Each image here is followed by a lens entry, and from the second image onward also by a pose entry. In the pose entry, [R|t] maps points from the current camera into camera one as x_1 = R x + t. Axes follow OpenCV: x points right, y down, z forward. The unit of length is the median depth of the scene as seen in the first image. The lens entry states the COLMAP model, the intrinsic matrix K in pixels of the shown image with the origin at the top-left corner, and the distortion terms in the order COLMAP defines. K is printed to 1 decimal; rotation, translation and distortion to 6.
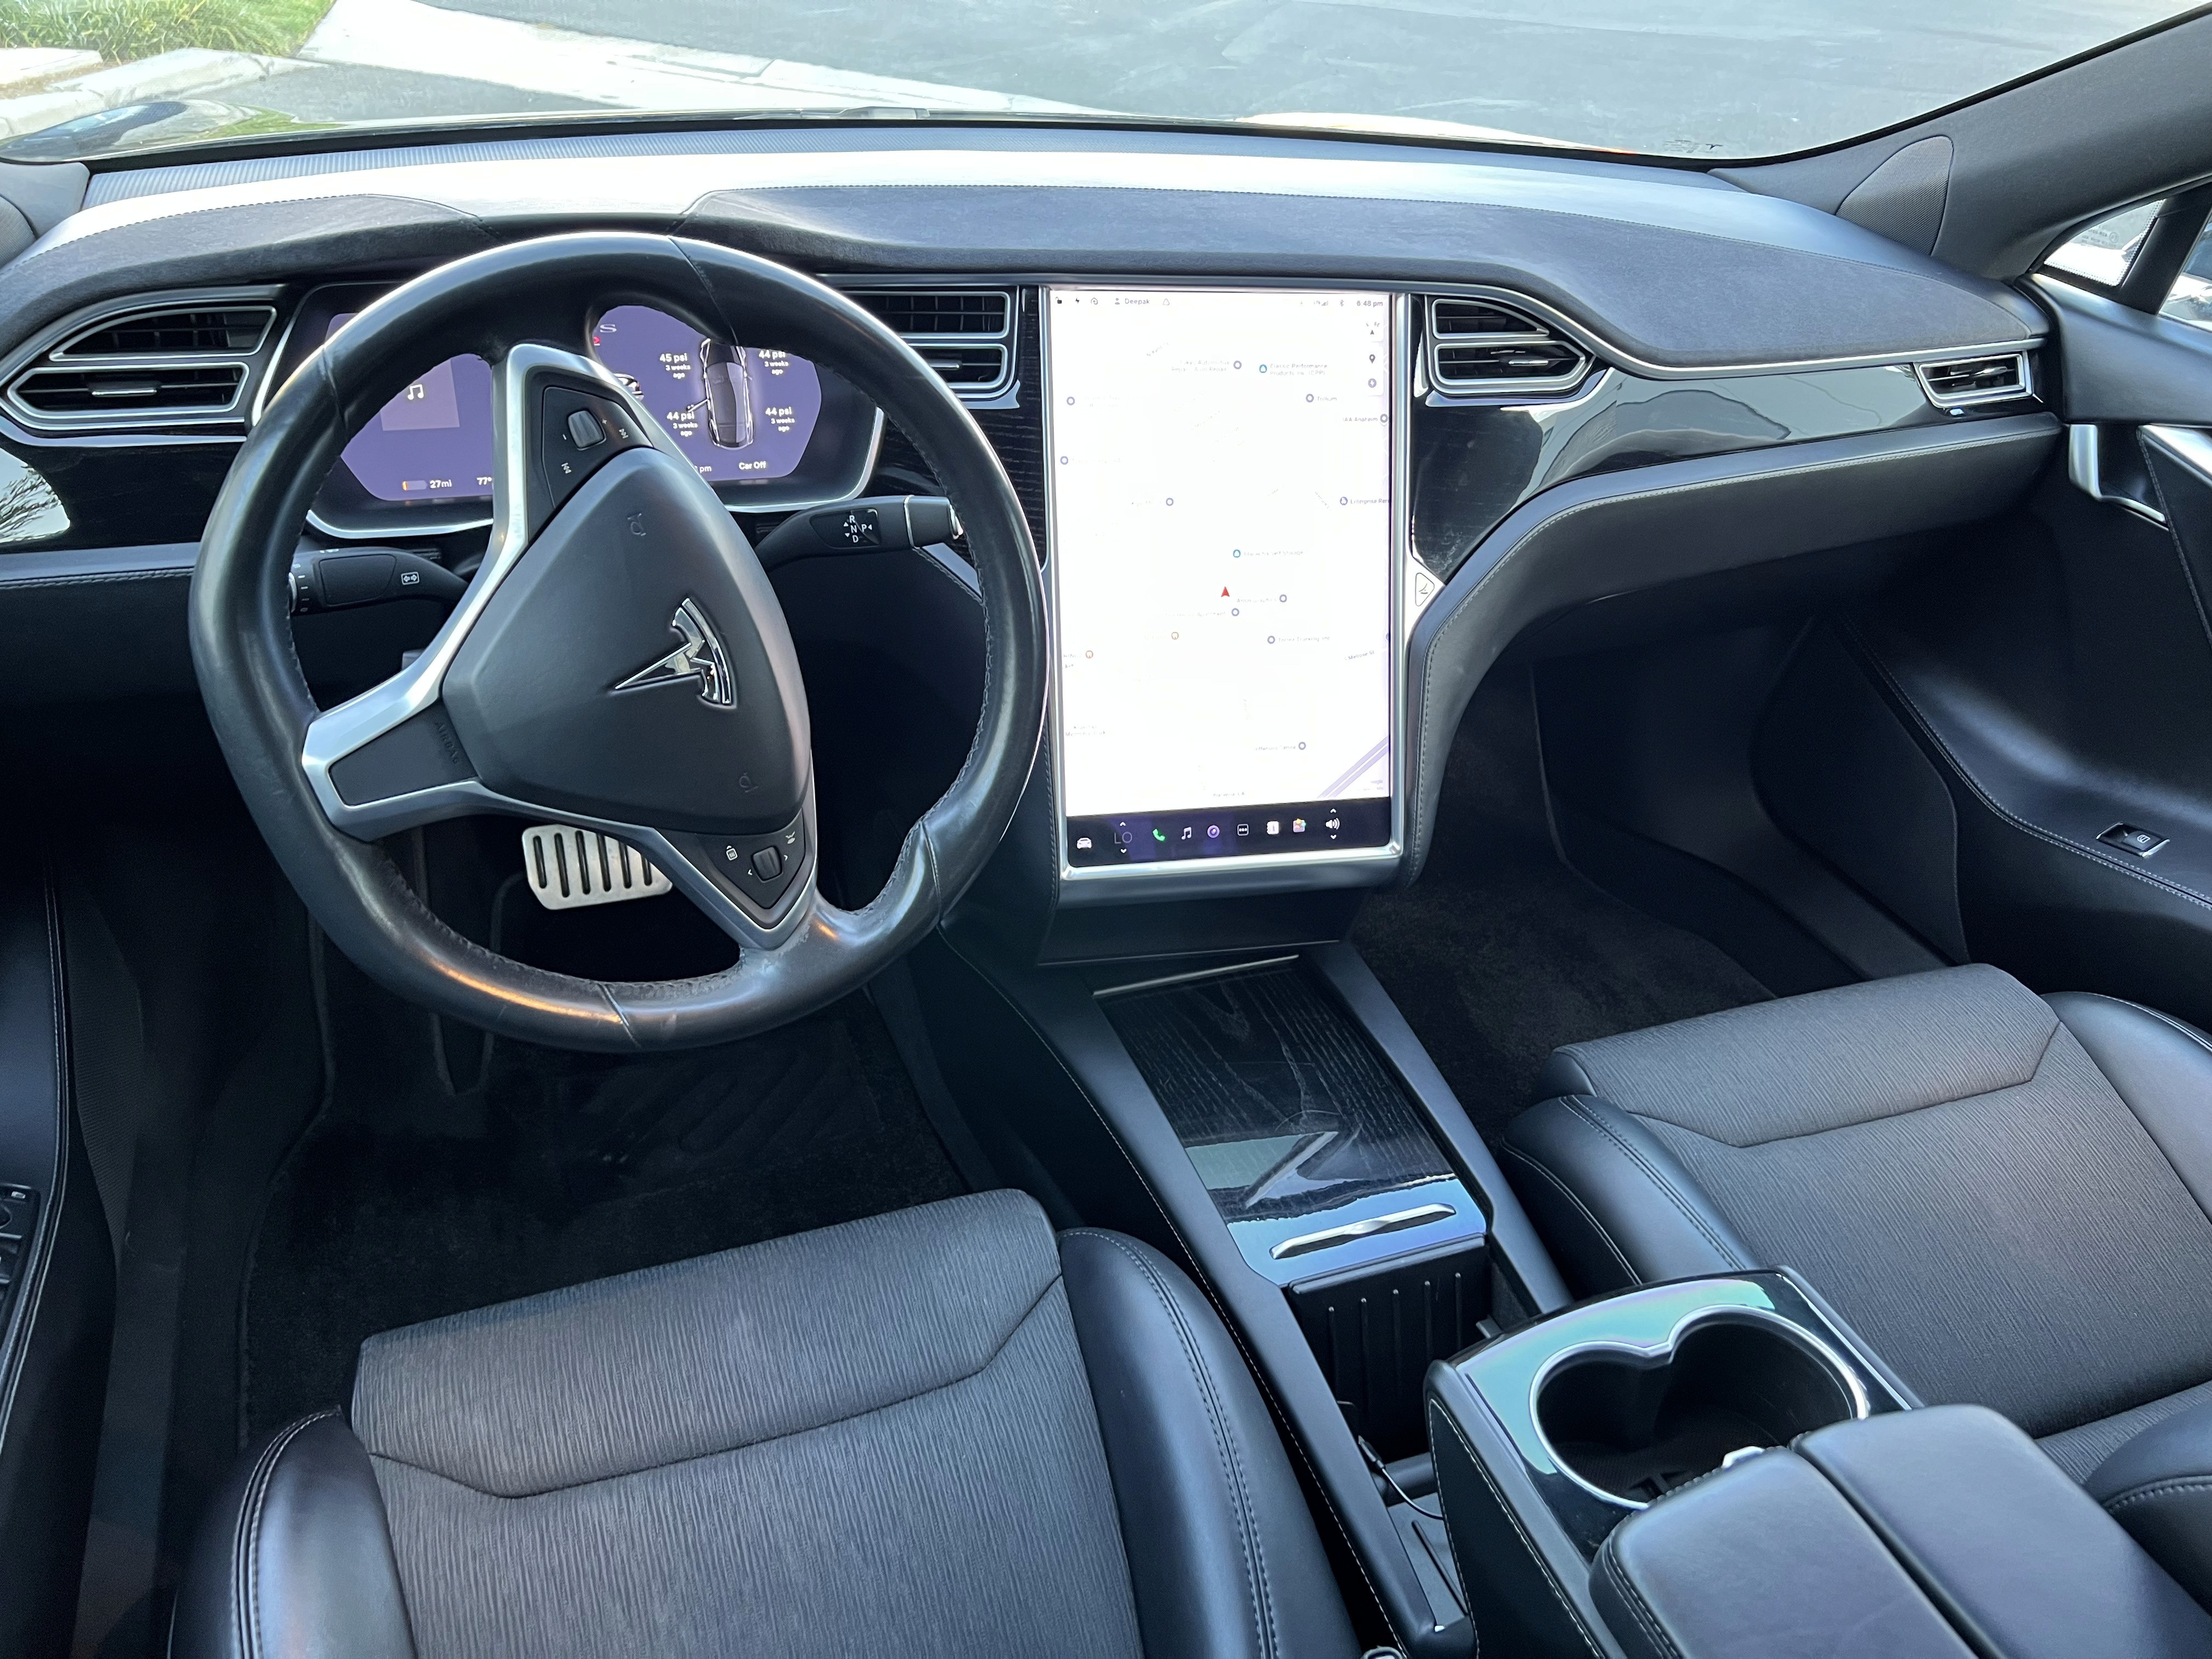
lens RADIAL K [[1654.0, 0, 1116.5], [0, 1654.0, 804.6], [0, 0, 1]] dist [0.010593, 0.003264]
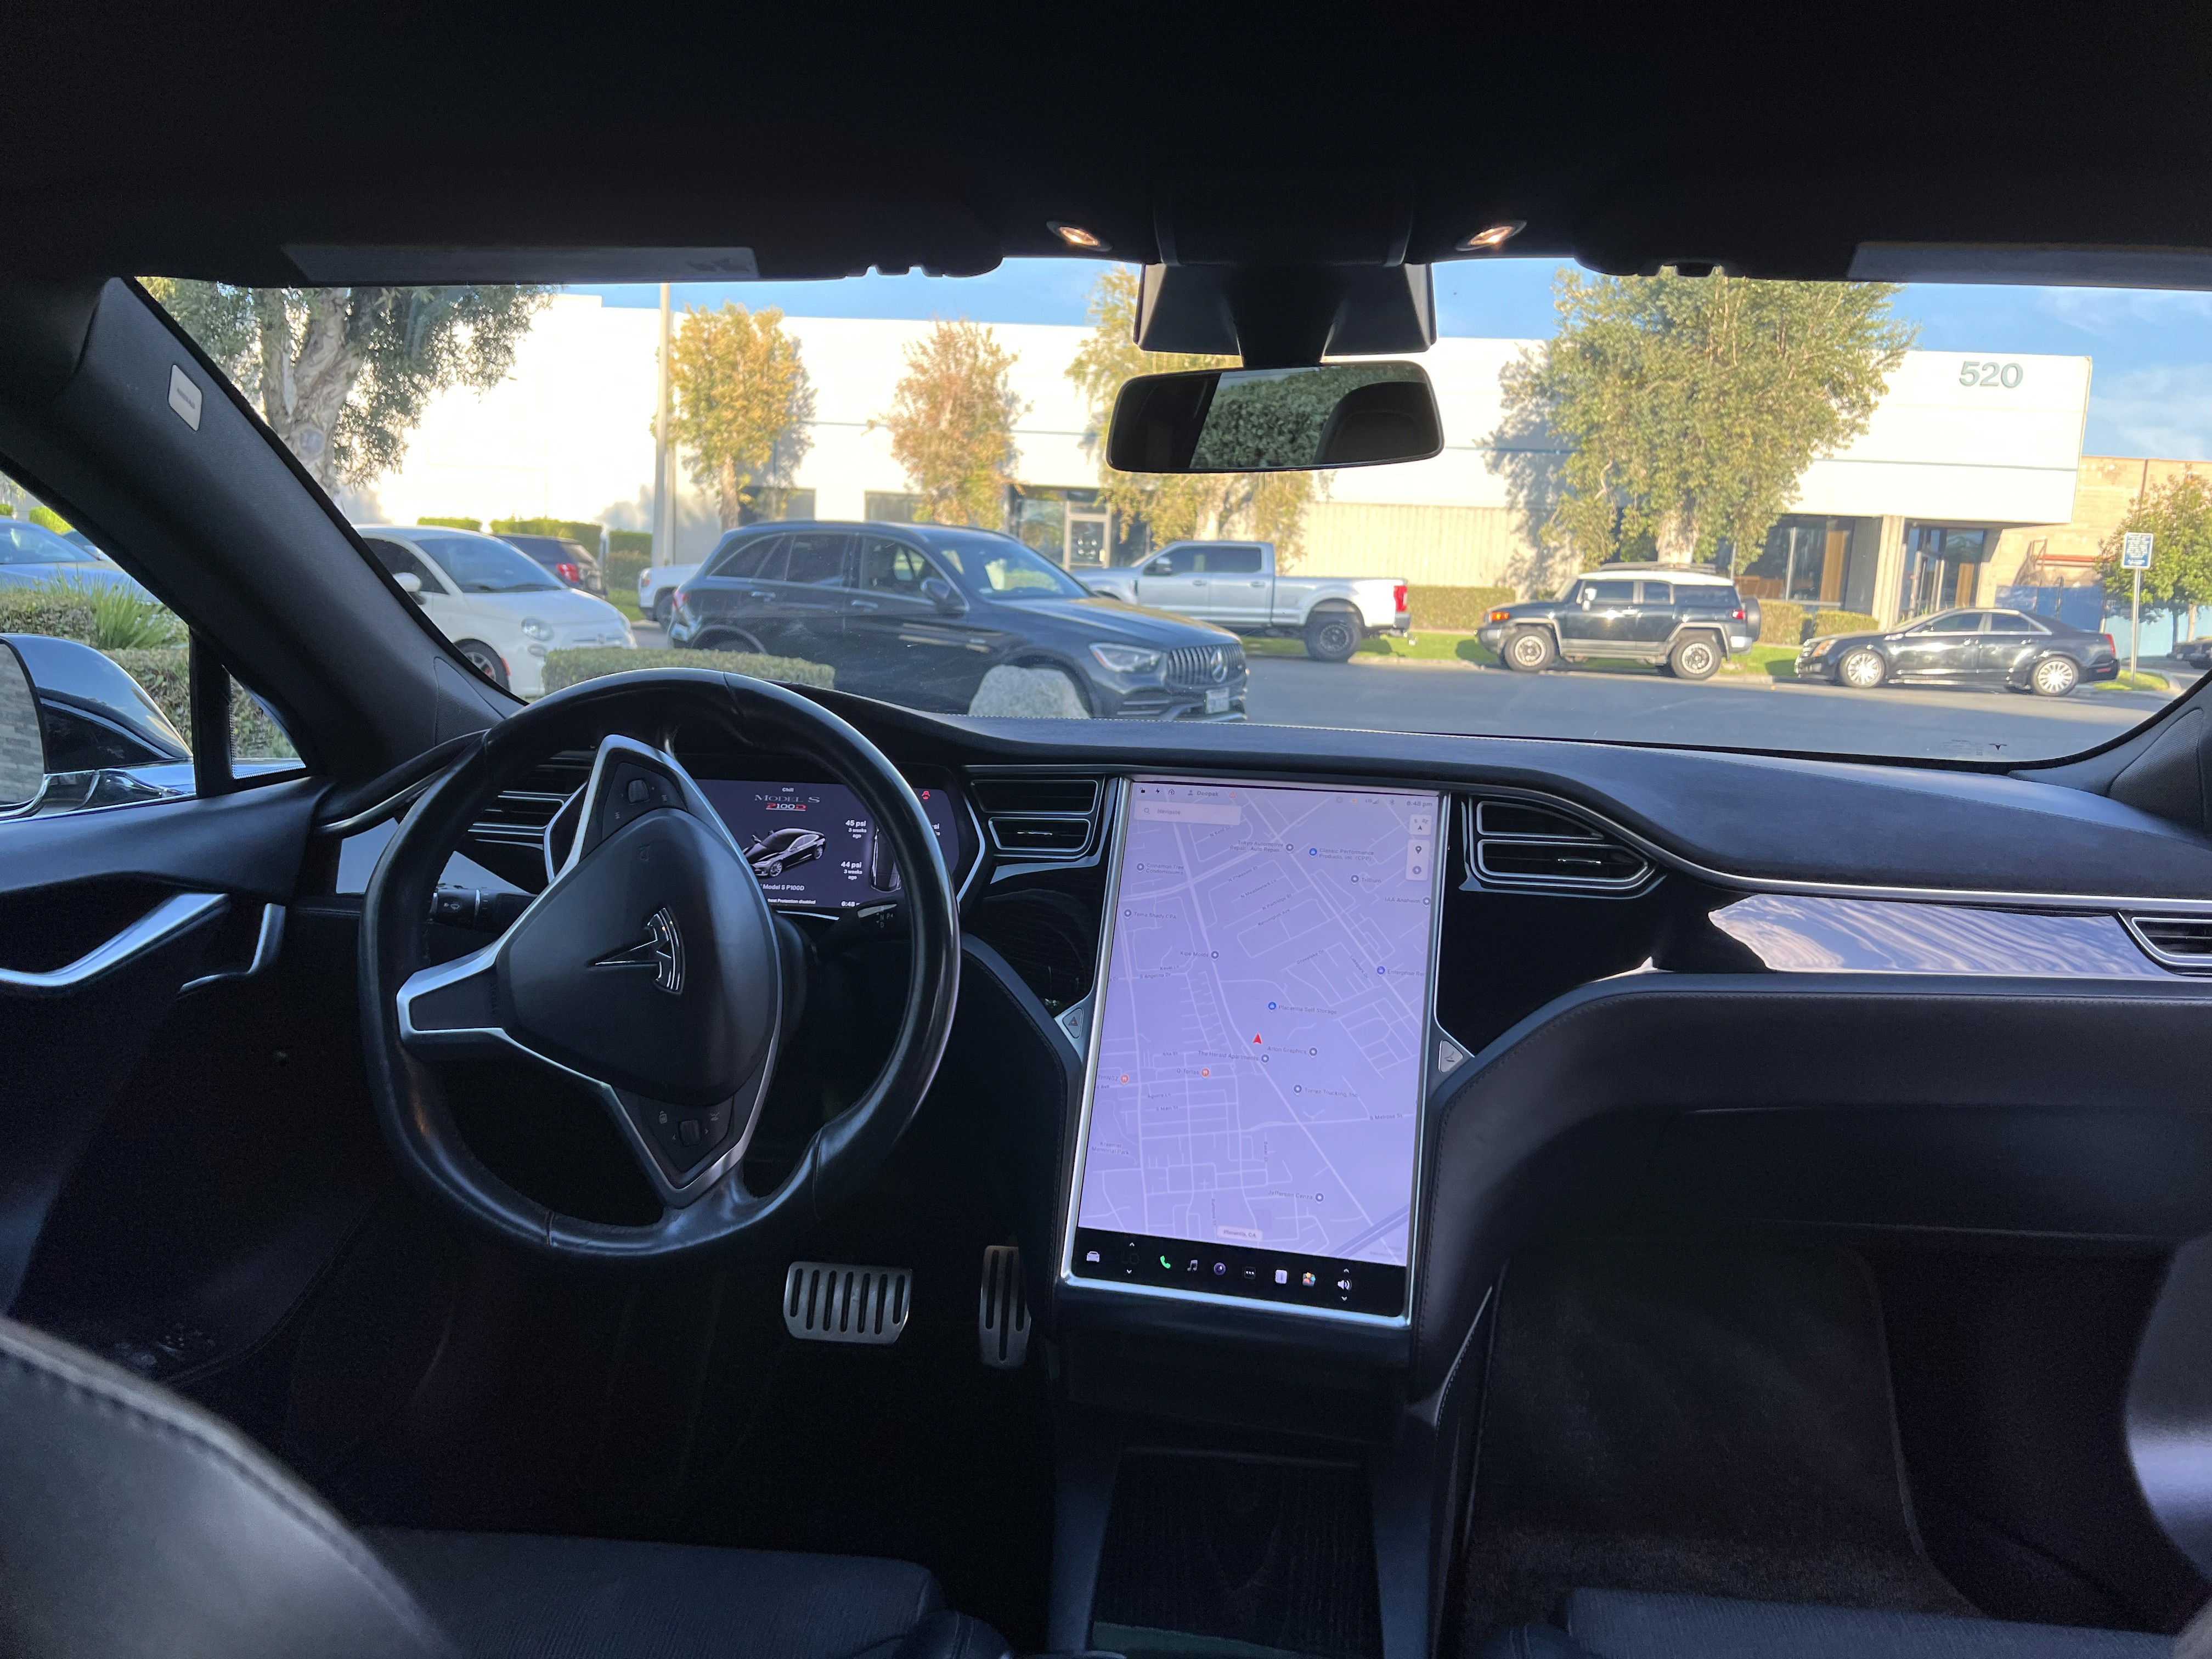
lens RADIAL K [[1649.0, 0, 1109.4], [0, 1649.0, 834.2], [0, 0, 1]] dist [0.051486, -0.071390]
pose [[0.895217, 0.014314, -0.445400, 0.455265], [-0.201596, 0.904371, -0.376127, 0.174251], [0.397423, 0.426507, 0.812494, 0.021017]]
